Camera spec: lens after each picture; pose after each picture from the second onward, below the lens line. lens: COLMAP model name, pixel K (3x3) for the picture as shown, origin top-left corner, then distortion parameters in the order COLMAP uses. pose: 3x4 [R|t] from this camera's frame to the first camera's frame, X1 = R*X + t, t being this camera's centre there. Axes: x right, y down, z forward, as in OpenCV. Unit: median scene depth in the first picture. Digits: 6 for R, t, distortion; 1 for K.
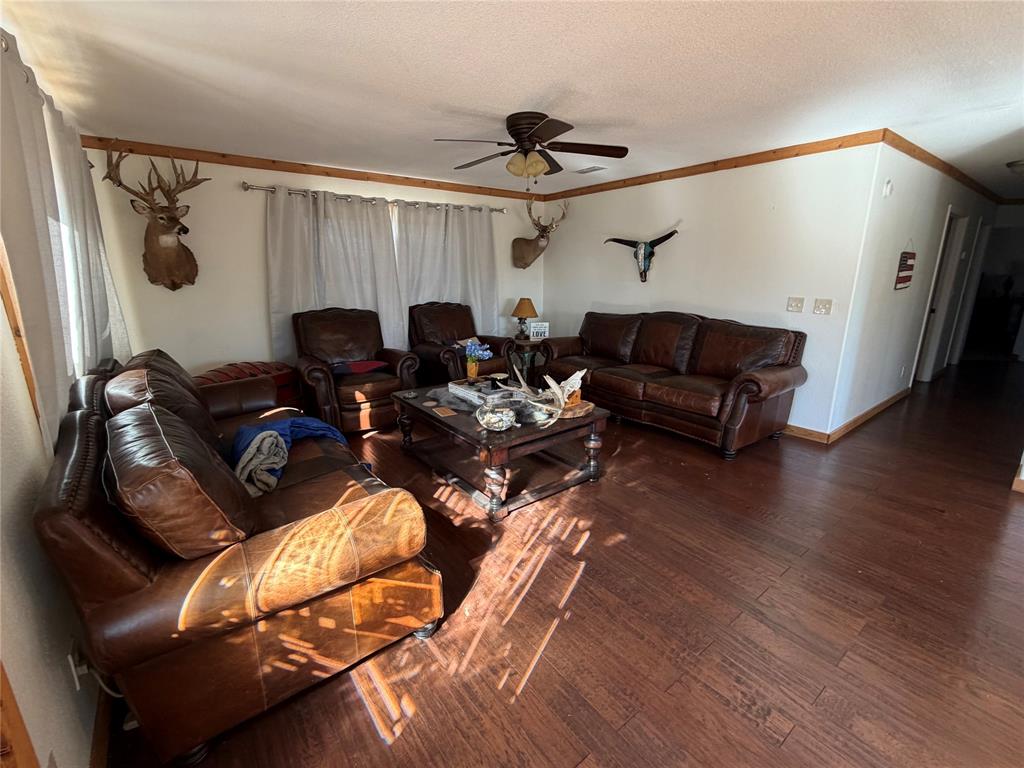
lens RADIAL K [[468.4, 0, 512.0], [0, 468.4, 384.0], [0, 0, 1]] dist [0.000398, -0.000077]
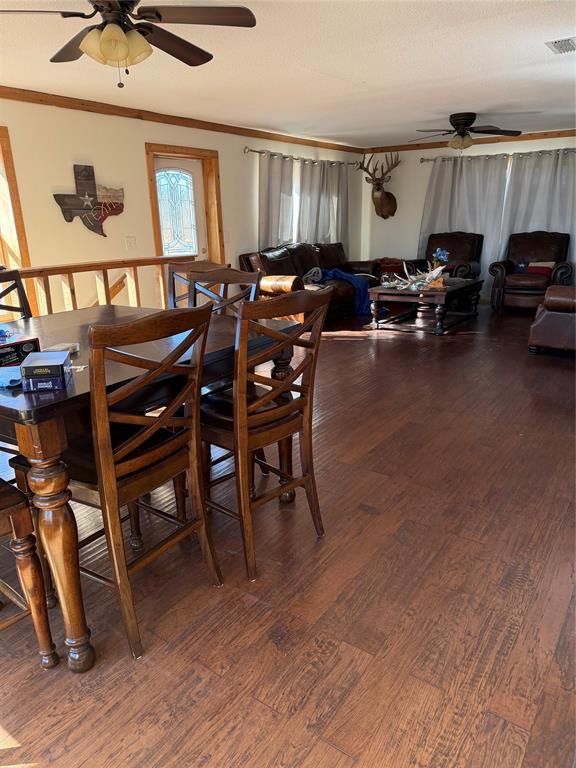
lens RADIAL K [[582.7, 0, 288.0], [0, 582.7, 384.0], [0, 0, 1]] dist [0.011404, -0.001075]
pose [[0.310890, 0.259053, -0.914461, 1.343861], [-0.204738, 0.957804, 0.201726, 0.044544], [0.928132, 0.124510, 0.350810, -0.131813]]
